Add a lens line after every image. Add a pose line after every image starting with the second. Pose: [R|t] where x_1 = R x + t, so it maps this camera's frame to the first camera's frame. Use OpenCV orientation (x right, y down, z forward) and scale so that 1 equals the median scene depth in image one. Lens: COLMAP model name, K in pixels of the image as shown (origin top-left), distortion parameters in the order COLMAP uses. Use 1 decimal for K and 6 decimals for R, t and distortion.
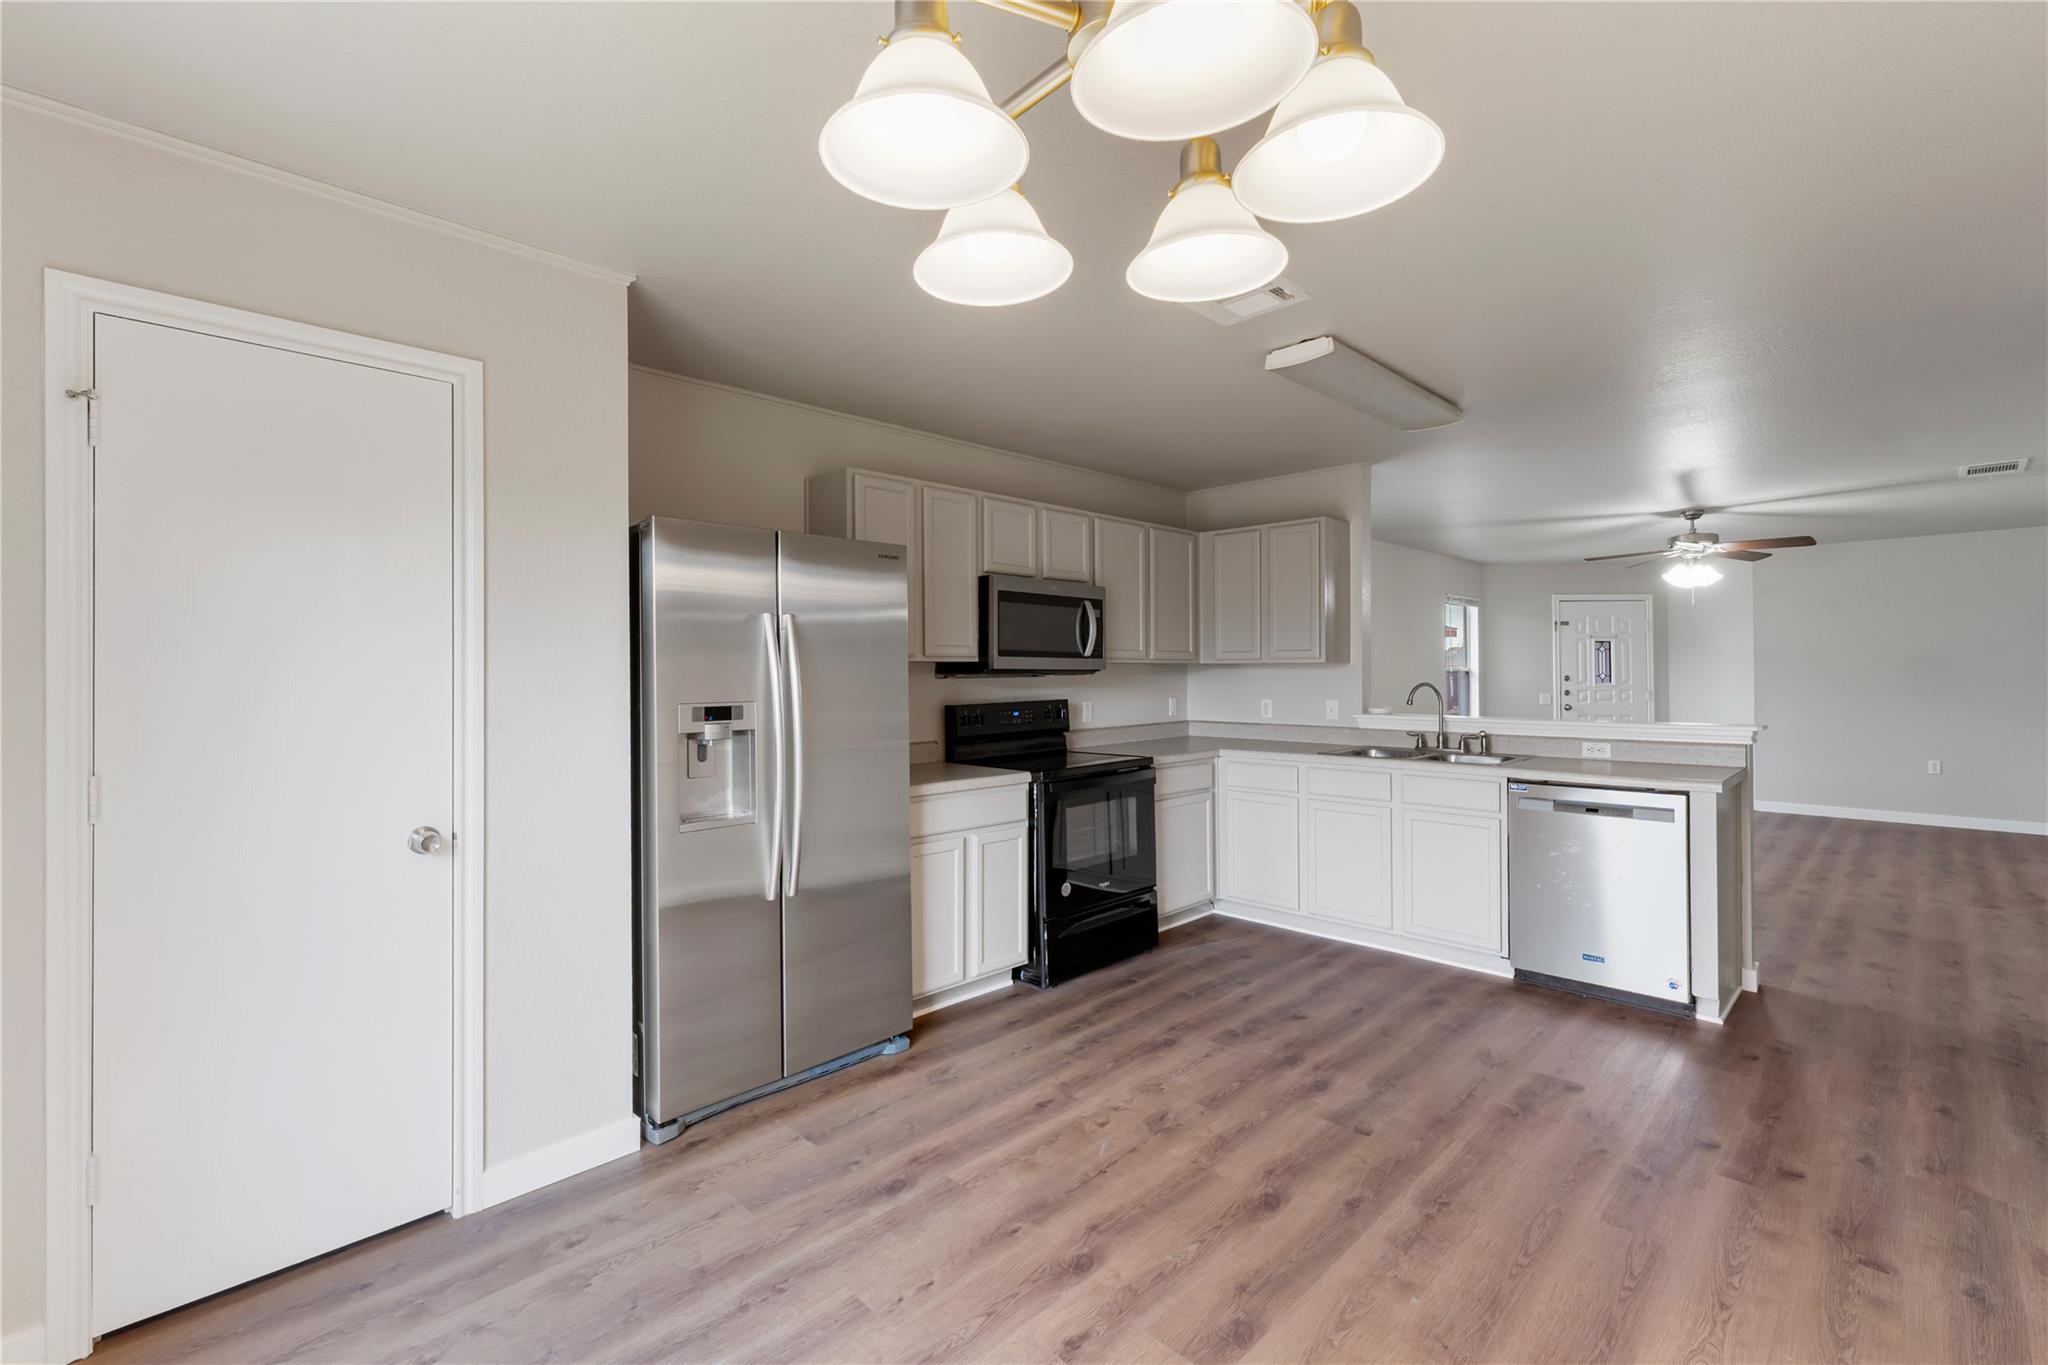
lens RADIAL K [[887.1, 0, 1009.6], [0, 887.1, 668.4], [0, 0, 1]] dist [0.008985, -0.002580]
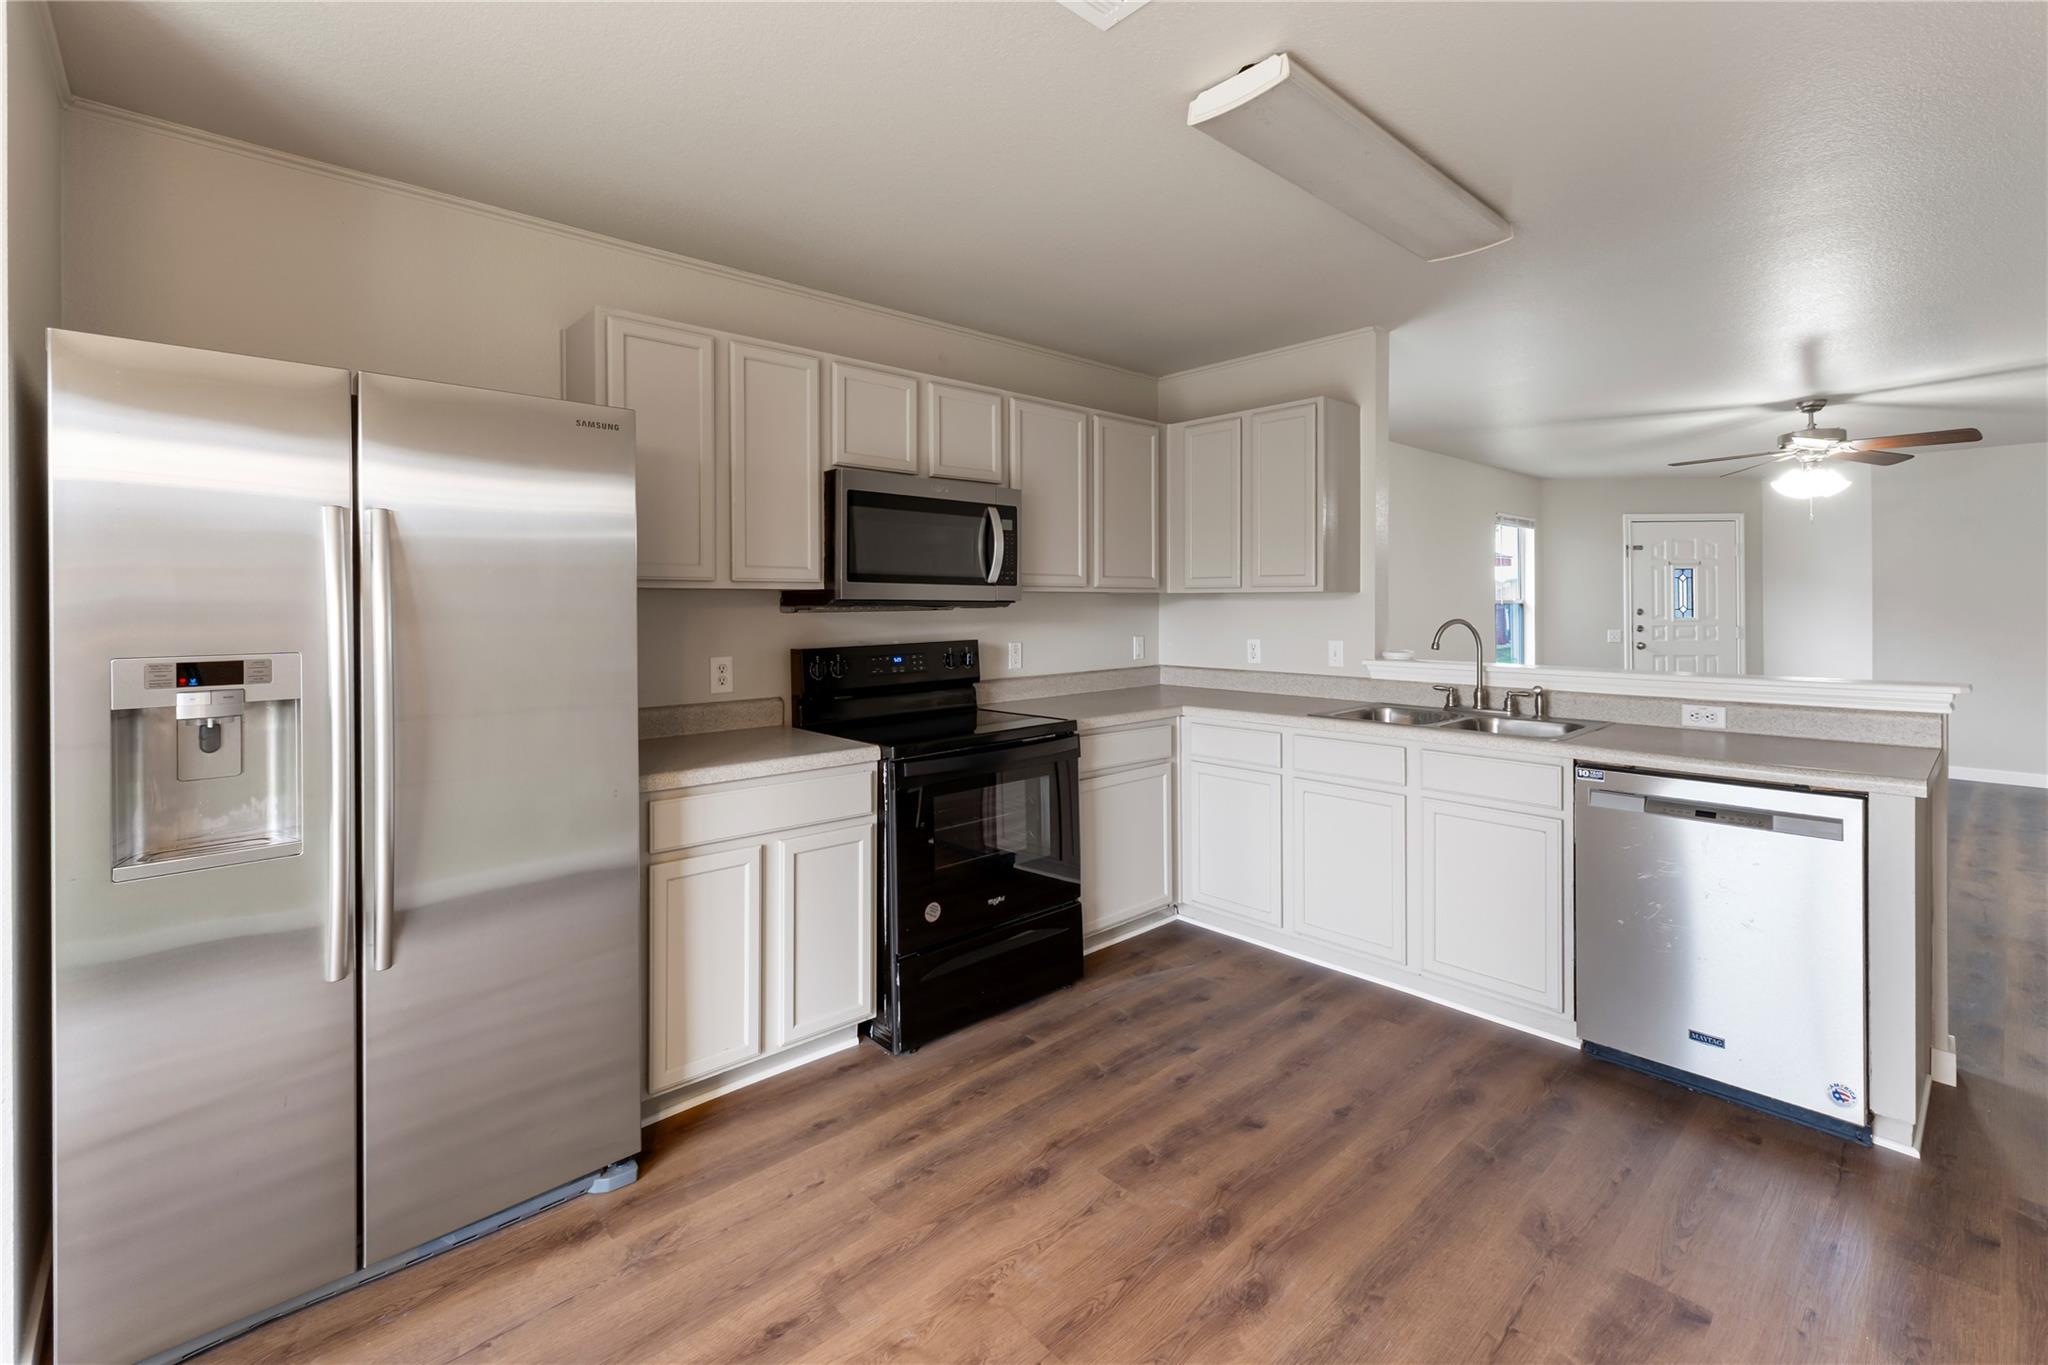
lens RADIAL K [[887.1, 0, 1021.4], [0, 887.1, 606.1], [0, 0, 1]] dist [0.008985, -0.002580]
pose [[0.999218, 0.000727, -0.039533, 0.162331], [-0.000491, 0.999982, 0.005967, 0.001697], [0.039536, -0.005943, 0.999200, 0.299950]]
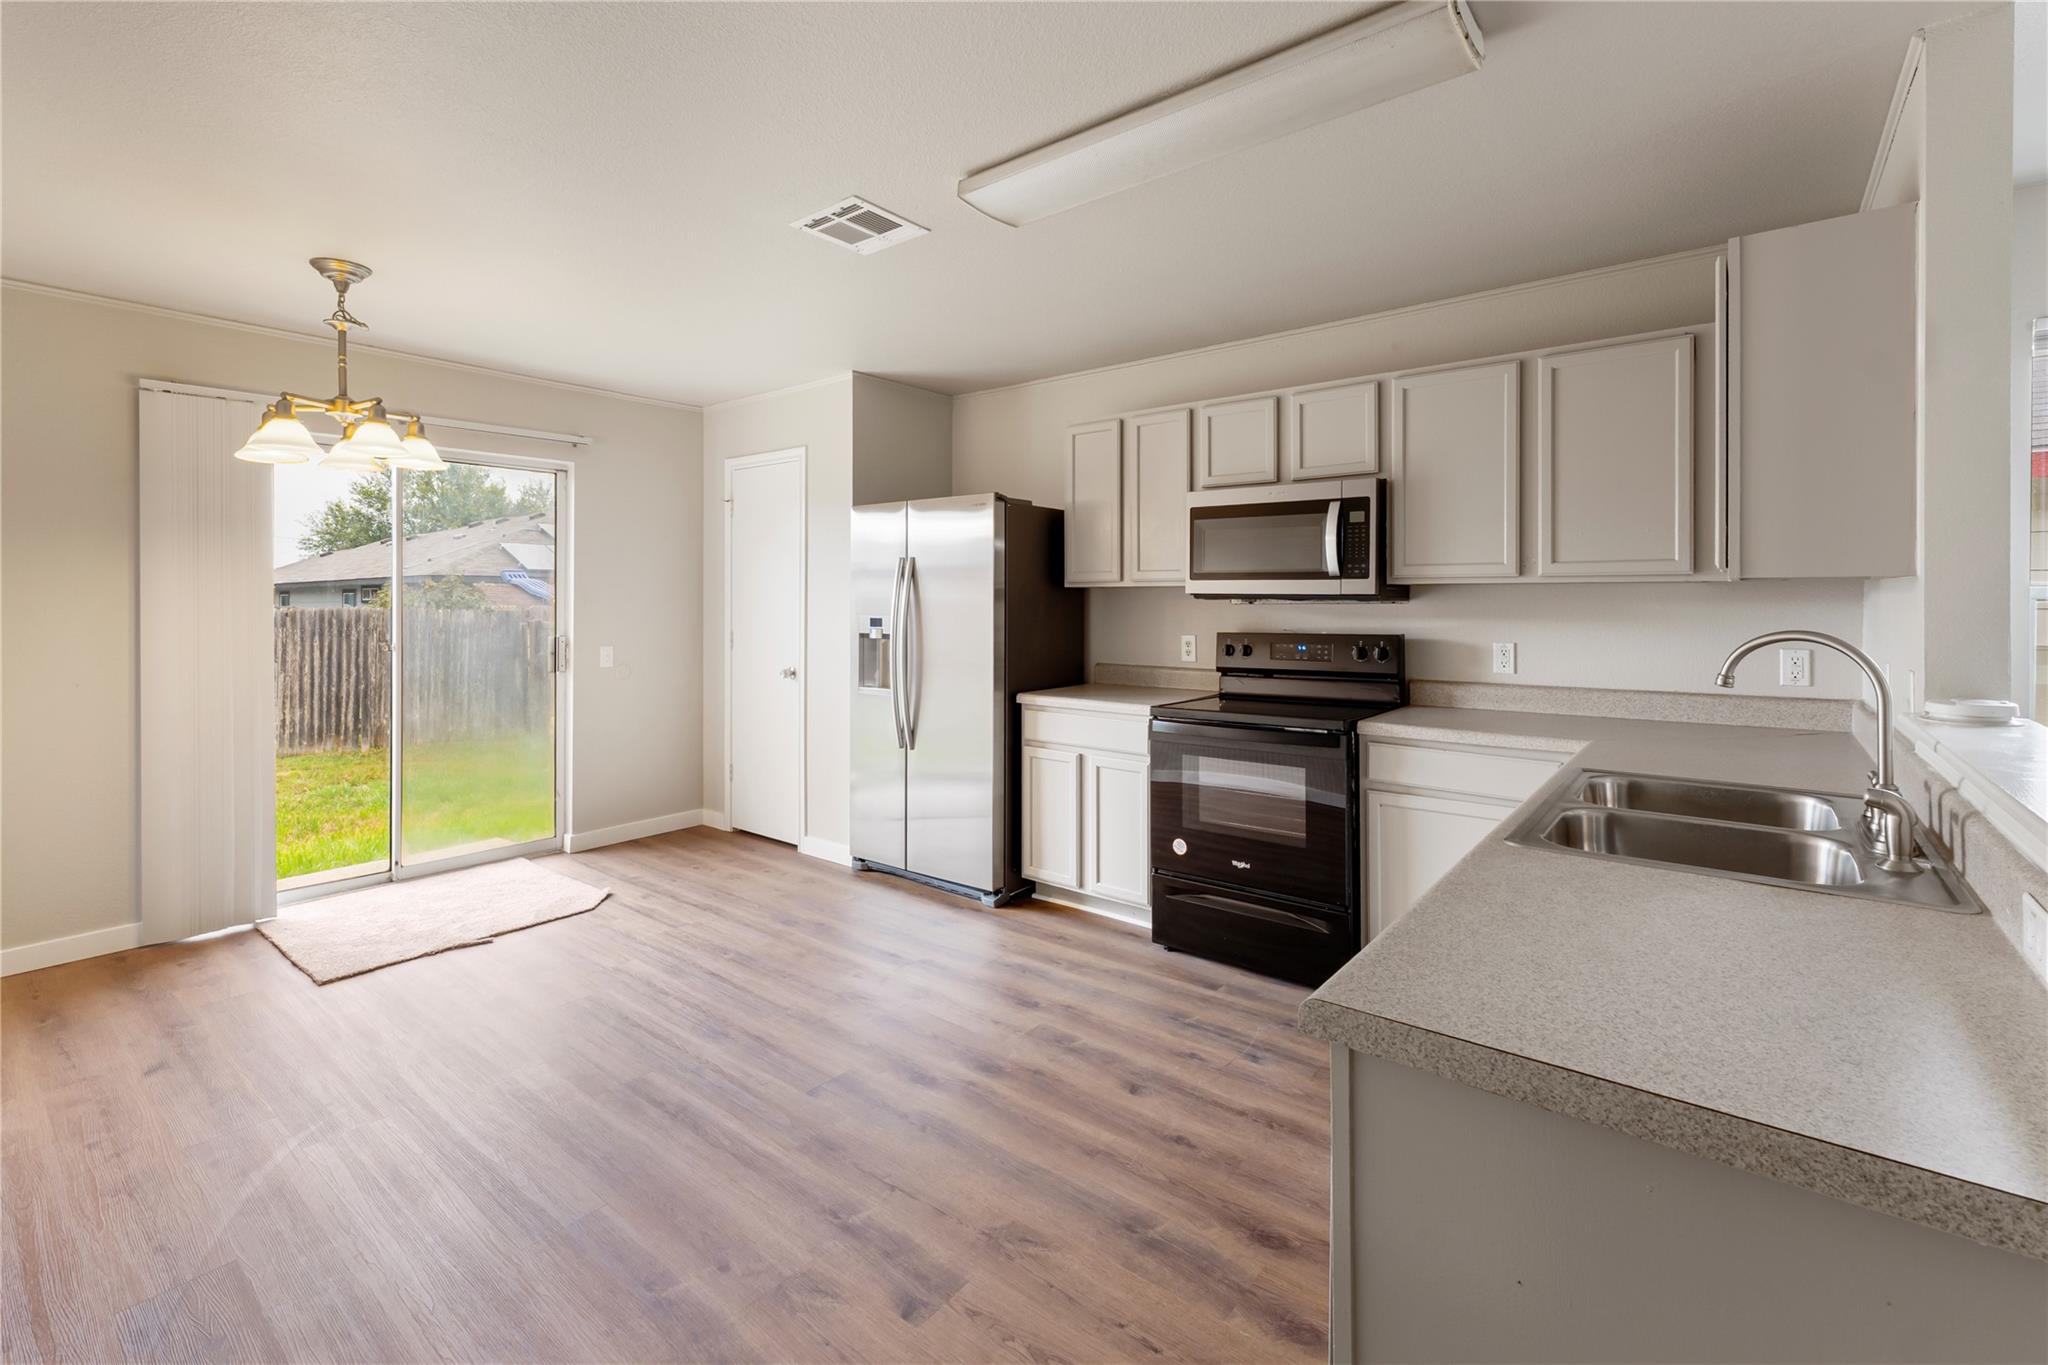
lens RADIAL K [[887.1, 0, 1044.6], [0, 887.1, 597.9], [0, 0, 1]] dist [0.008985, -0.002580]
pose [[0.138706, 0.005870, -0.990316, 0.913714], [0.004841, 0.999966, 0.006605, -0.002006], [0.990322, -0.005711, 0.138673, 0.752381]]
